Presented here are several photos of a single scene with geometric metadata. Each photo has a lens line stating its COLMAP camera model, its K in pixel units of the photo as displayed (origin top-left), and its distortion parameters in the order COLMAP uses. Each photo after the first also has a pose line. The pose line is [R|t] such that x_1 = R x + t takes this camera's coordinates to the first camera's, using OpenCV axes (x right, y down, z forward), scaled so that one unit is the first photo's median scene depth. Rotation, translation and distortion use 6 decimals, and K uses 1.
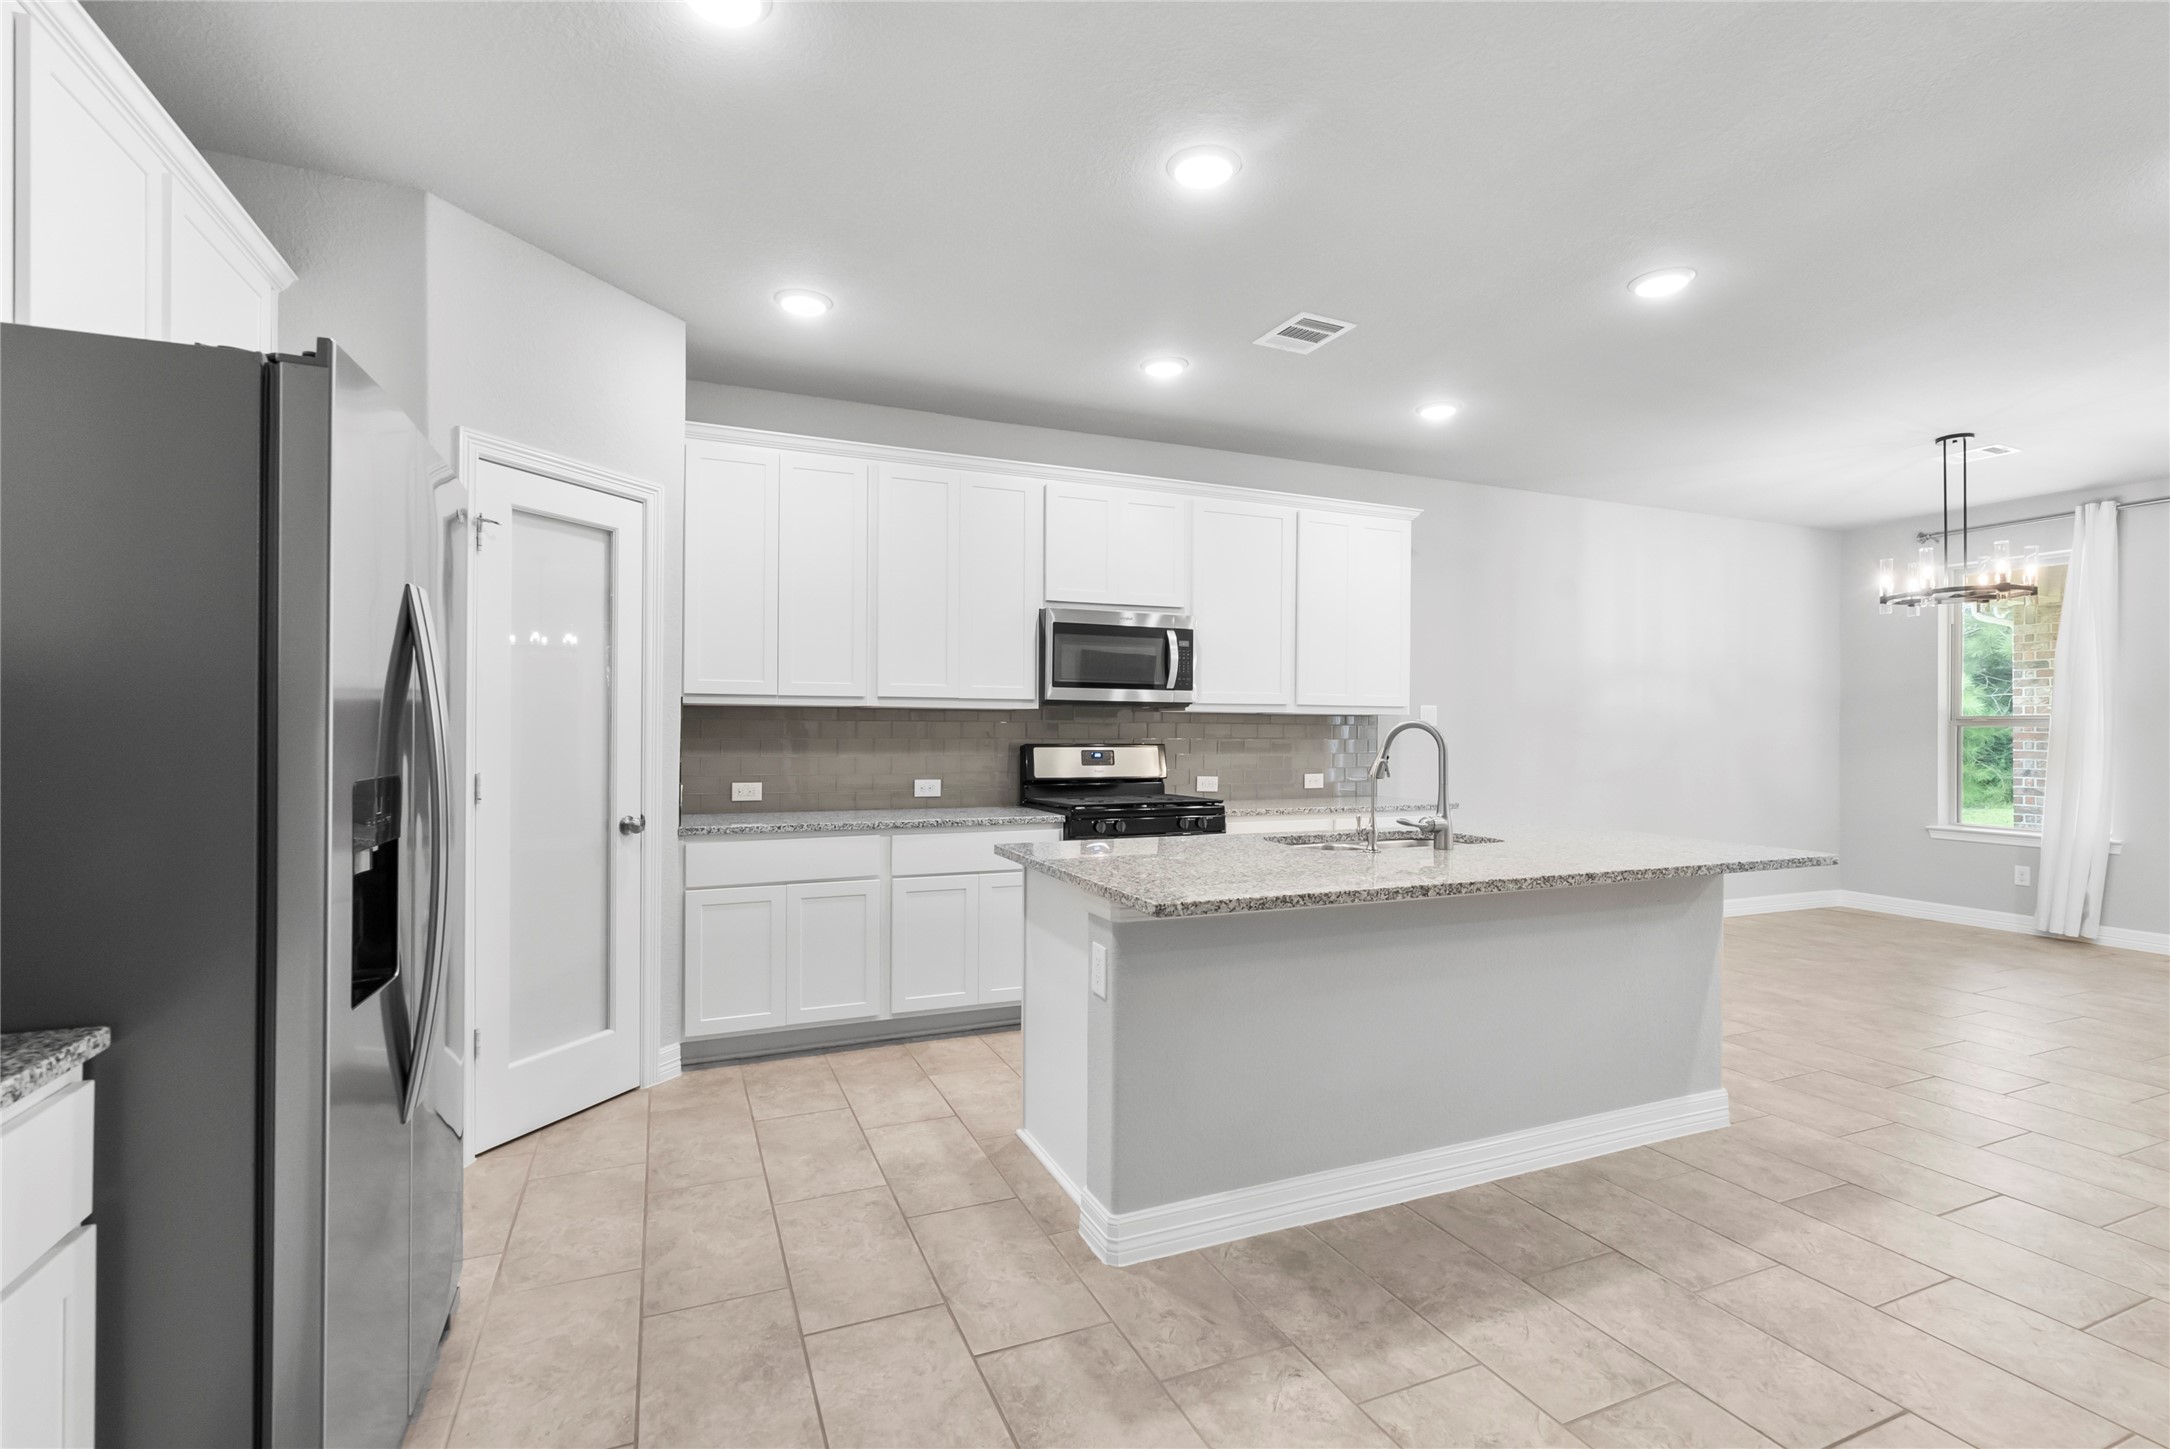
lens RADIAL K [[998.6, 0, 1085.0], [0, 998.6, 724.5], [0, 0, 1]] dist [-0.001233, -0.000325]
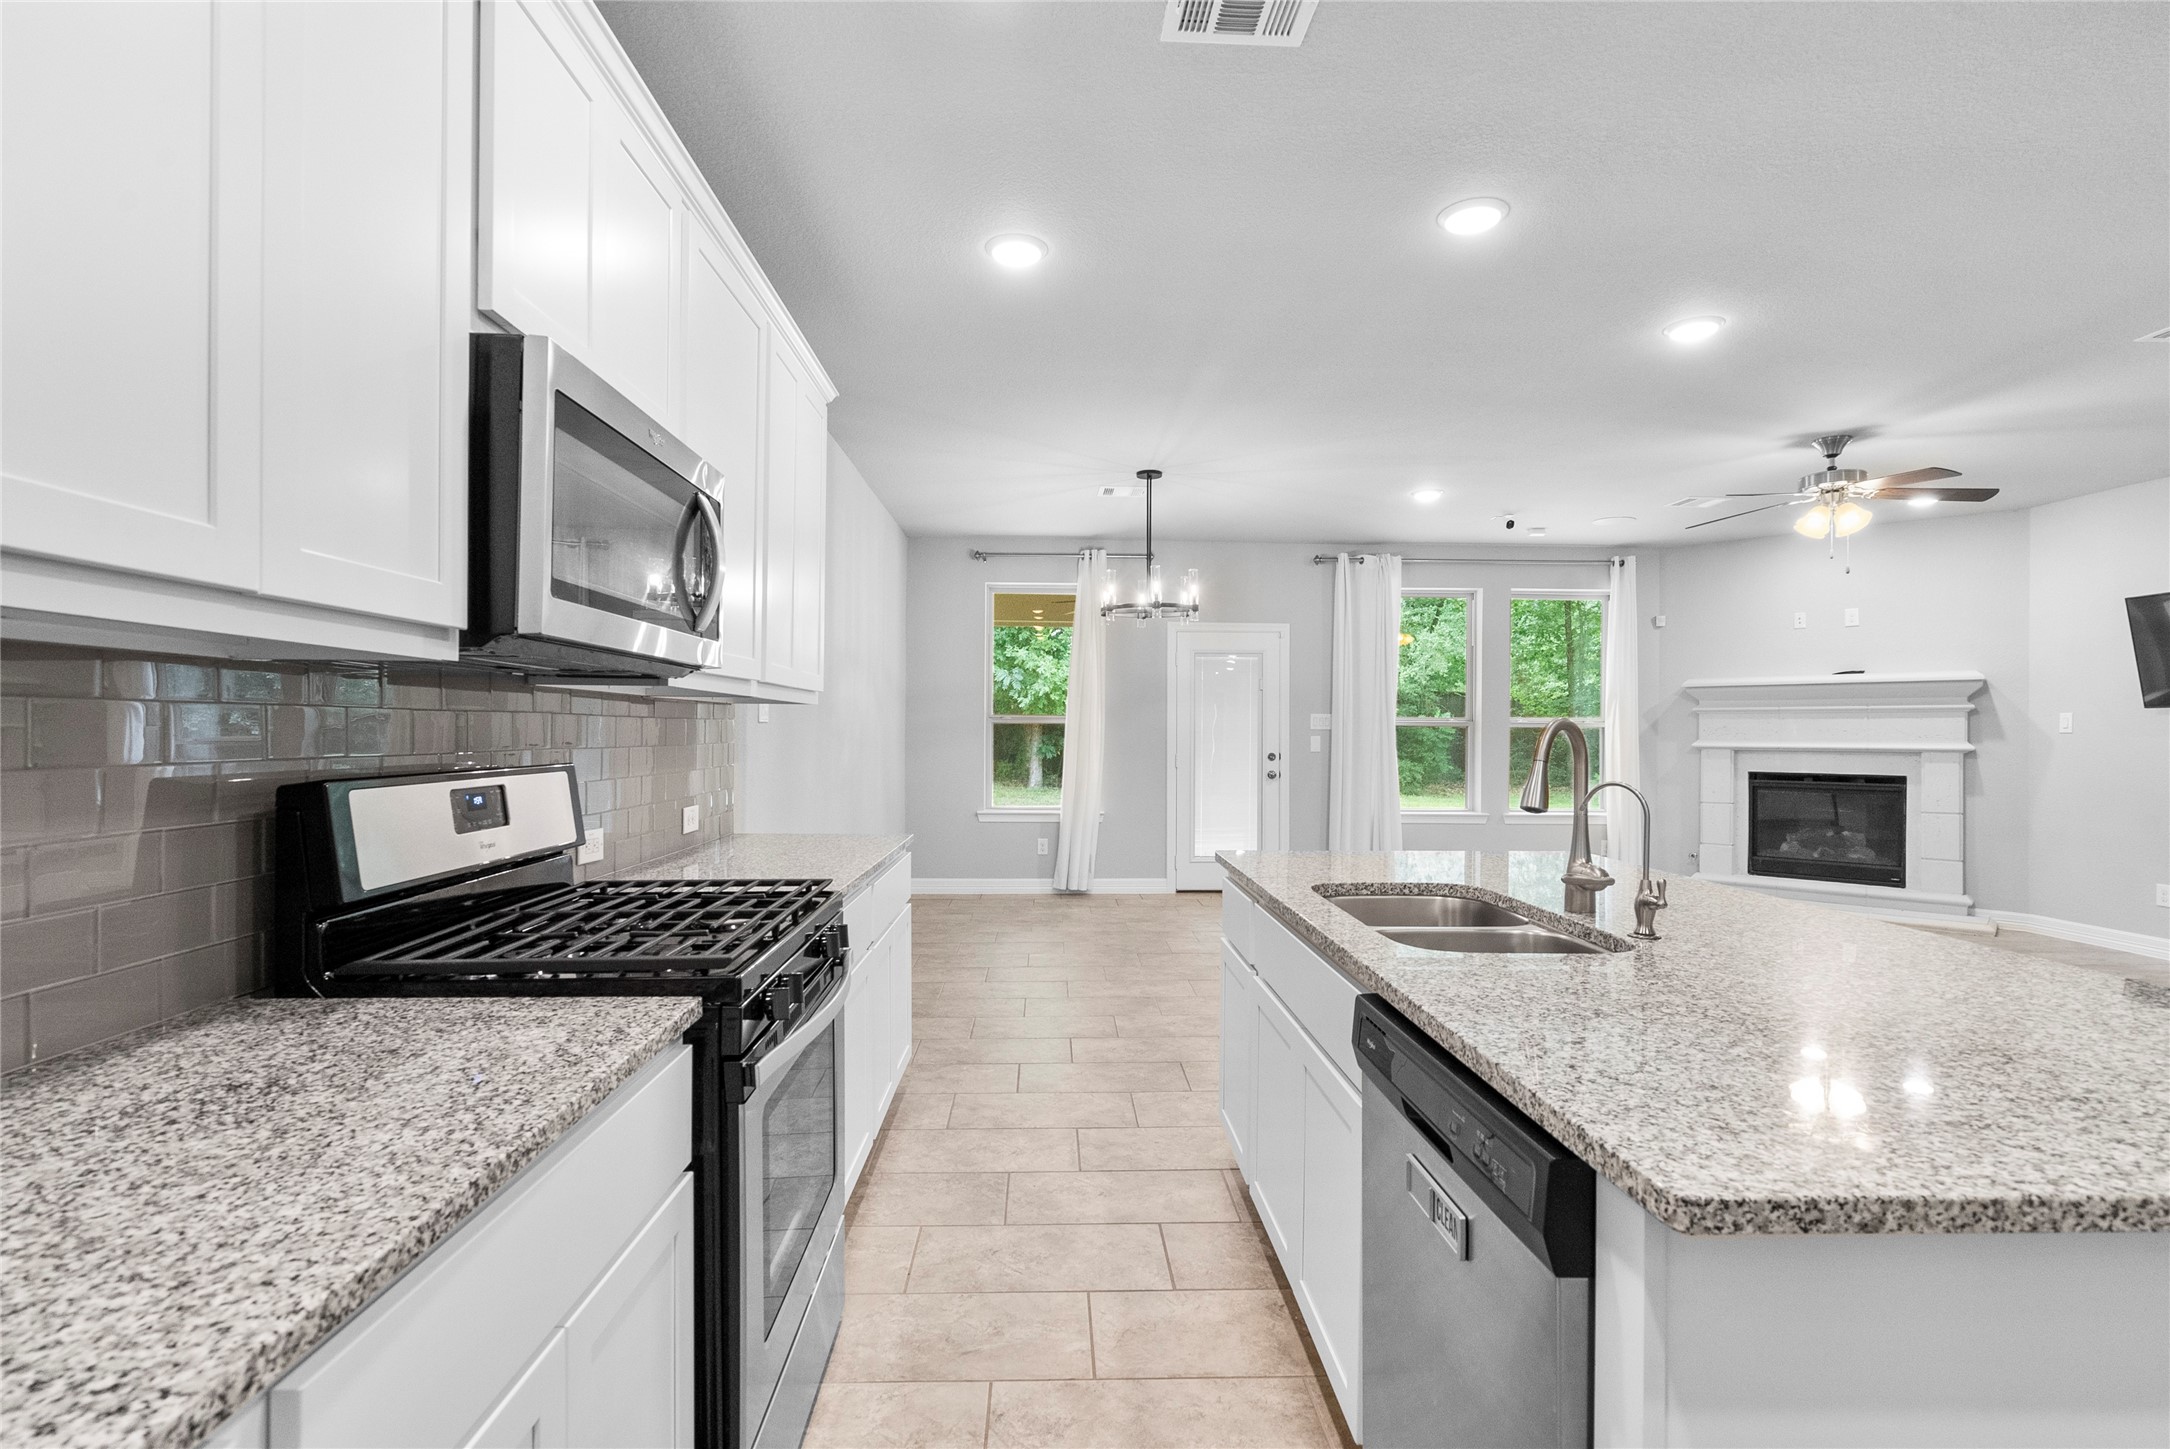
lens RADIAL K [[998.6, 0, 1085.0], [0, 998.6, 724.5], [0, 0, 1]] dist [-0.001233, -0.000325]
pose [[0.357893, 0.003965, 0.933754, -0.222904], [-0.014040, 0.999901, 0.001135, 0.000520], [-0.933657, -0.013516, 0.357913, 0.629891]]
